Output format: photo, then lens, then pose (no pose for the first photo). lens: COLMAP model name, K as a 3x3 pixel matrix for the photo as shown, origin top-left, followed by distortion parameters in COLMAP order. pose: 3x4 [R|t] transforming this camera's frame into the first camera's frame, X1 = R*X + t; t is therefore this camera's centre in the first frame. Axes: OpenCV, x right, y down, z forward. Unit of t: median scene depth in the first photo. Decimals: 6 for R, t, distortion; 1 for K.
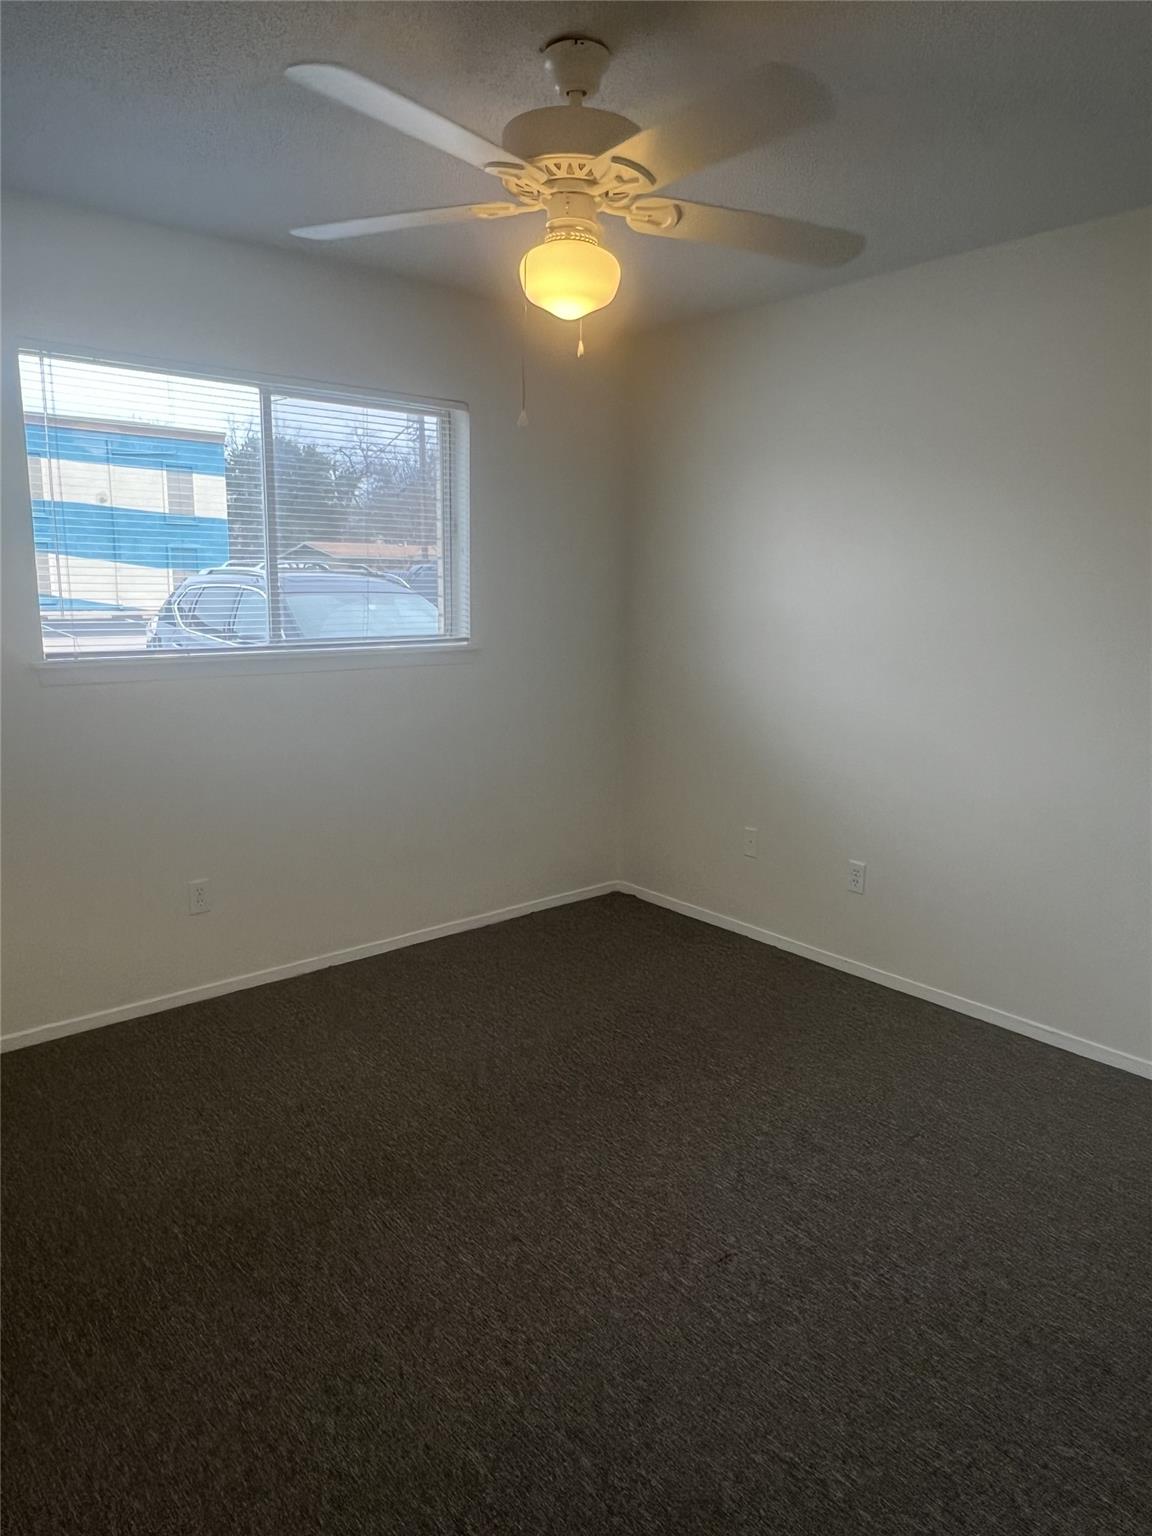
lens RADIAL K [[981.9, 0, 570.5], [0, 981.9, 769.3], [0, 0, 1]] dist [-0.000933, -0.000406]
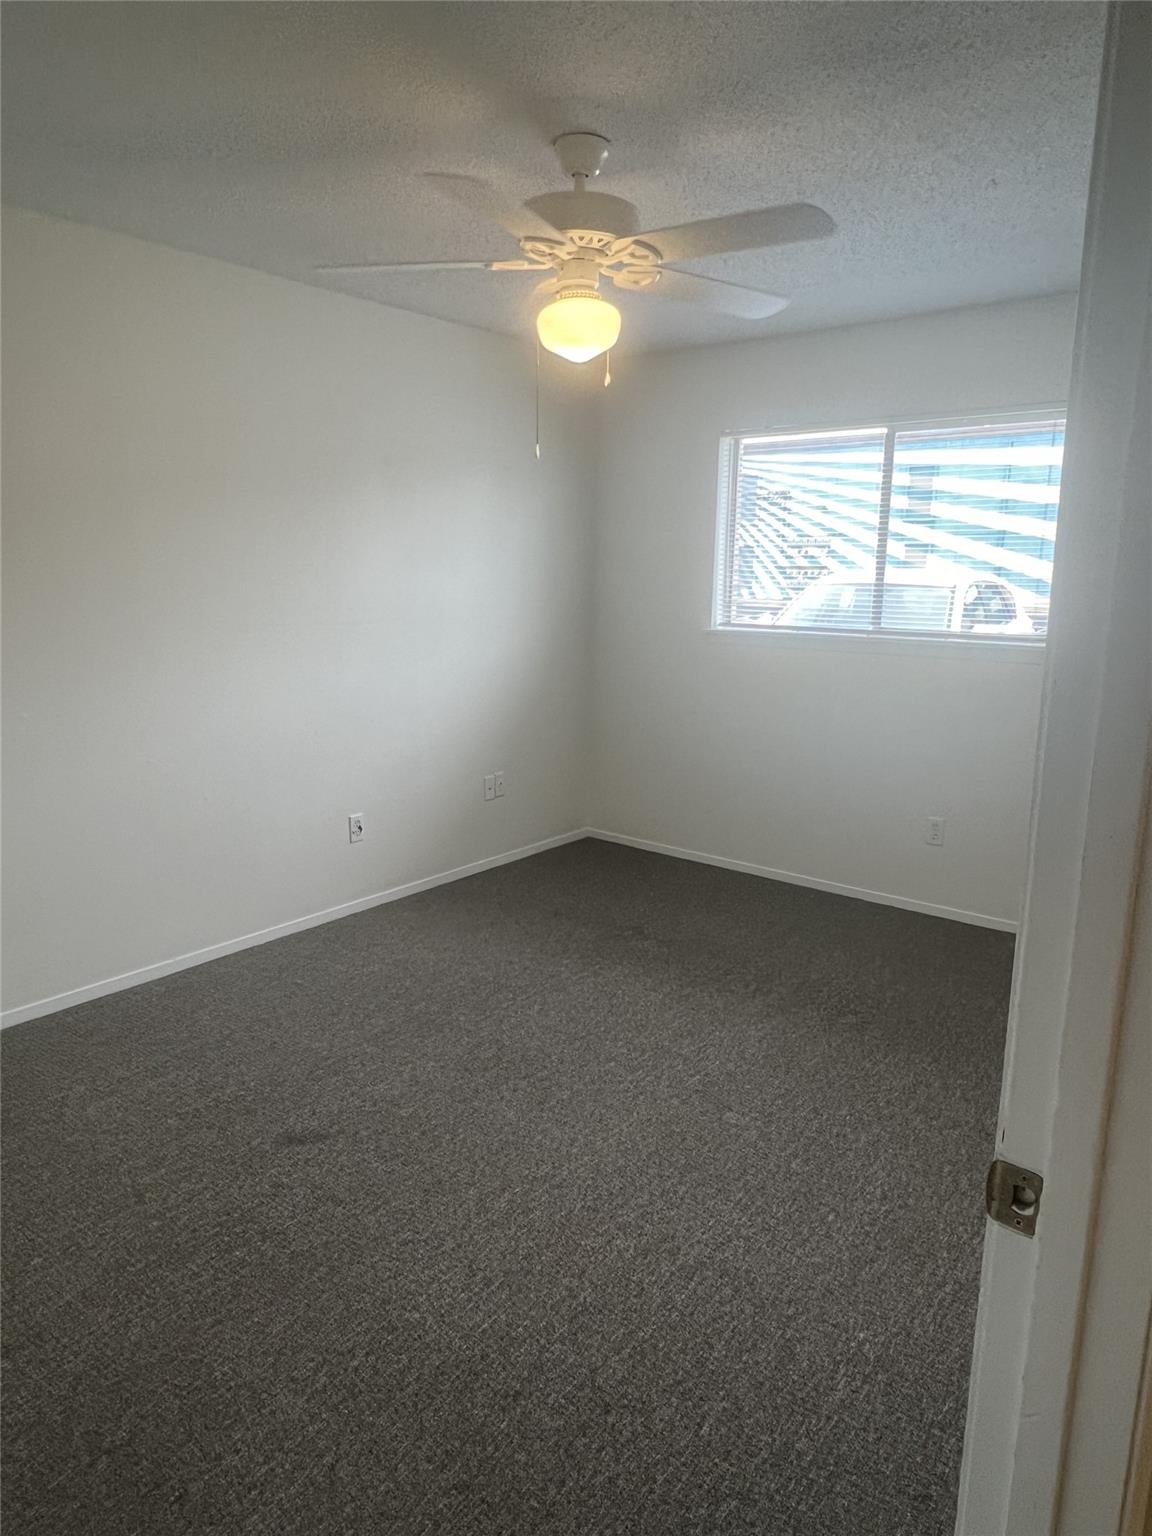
lens RADIAL K [[981.9, 0, 582.2], [0, 981.9, 766.2], [0, 0, 1]] dist [-0.000933, -0.000406]
pose [[0.979519, -0.040781, 0.197179, -0.257486], [0.039830, 0.999168, 0.008787, 0.040104], [-0.197373, -0.000753, 0.980328, -0.205085]]
